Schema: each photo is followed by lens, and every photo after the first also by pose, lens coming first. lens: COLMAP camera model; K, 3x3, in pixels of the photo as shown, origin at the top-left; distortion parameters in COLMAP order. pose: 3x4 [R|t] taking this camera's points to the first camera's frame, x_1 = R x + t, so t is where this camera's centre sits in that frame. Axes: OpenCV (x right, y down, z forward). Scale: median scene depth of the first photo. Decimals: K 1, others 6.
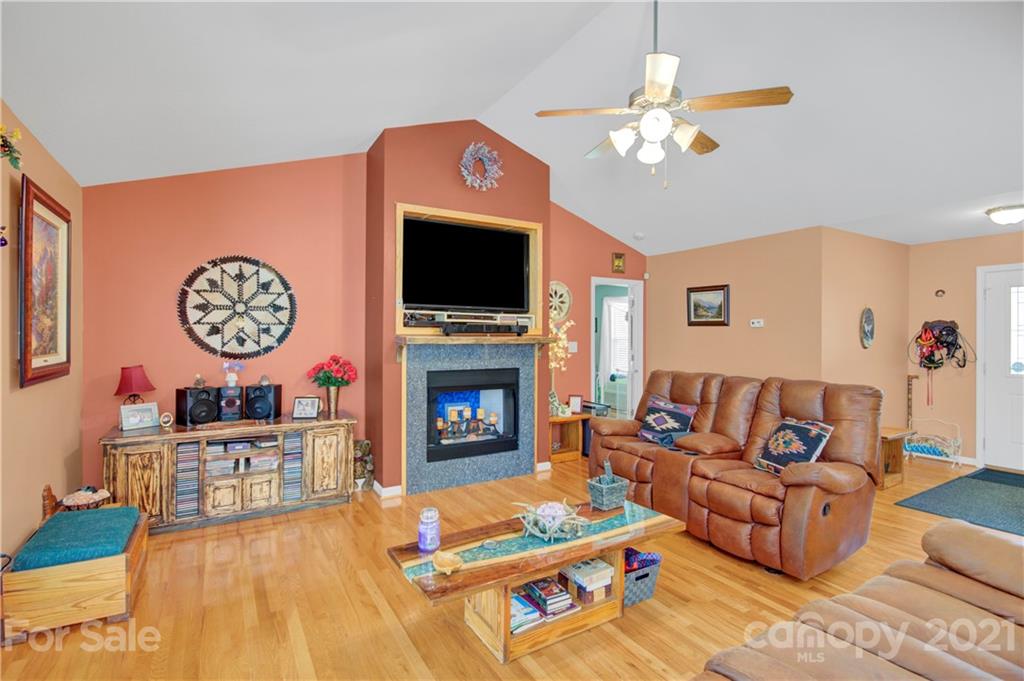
lens RADIAL K [[481.3, 0, 511.7], [0, 481.3, 338.4], [0, 0, 1]] dist [0.004029, -0.001081]
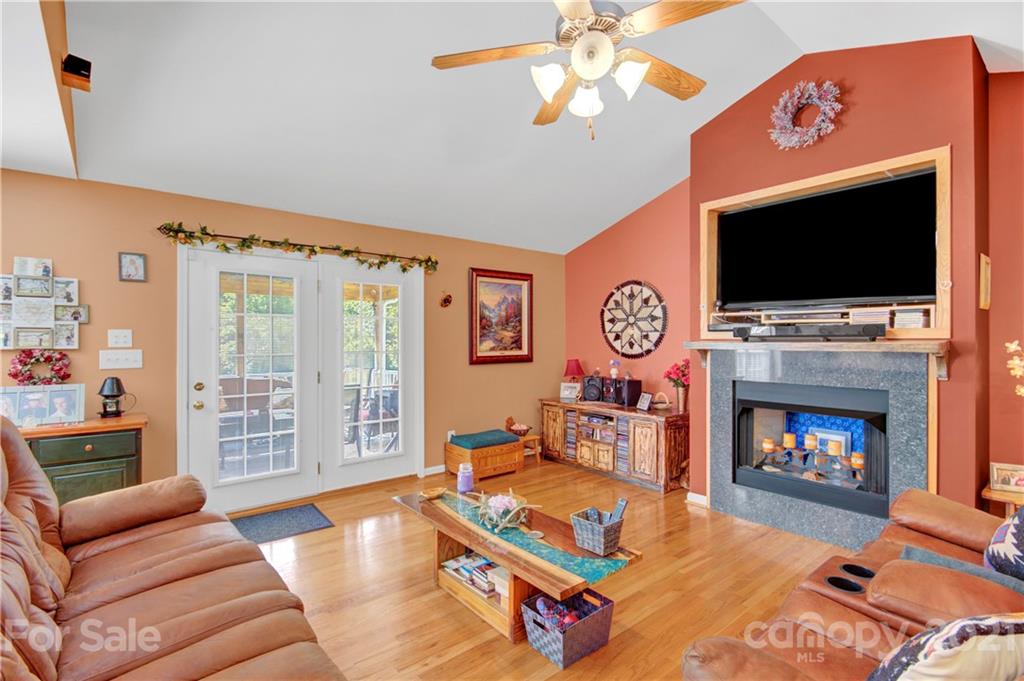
lens RADIAL K [[481.3, 0, 511.5], [0, 481.3, 340.2], [0, 0, 1]] dist [0.004029, -0.001081]
pose [[0.140223, -0.002087, -0.990118, 0.691901], [-0.003926, 0.999989, -0.002664, -0.002624], [0.990112, 0.004260, 0.140213, 0.497807]]
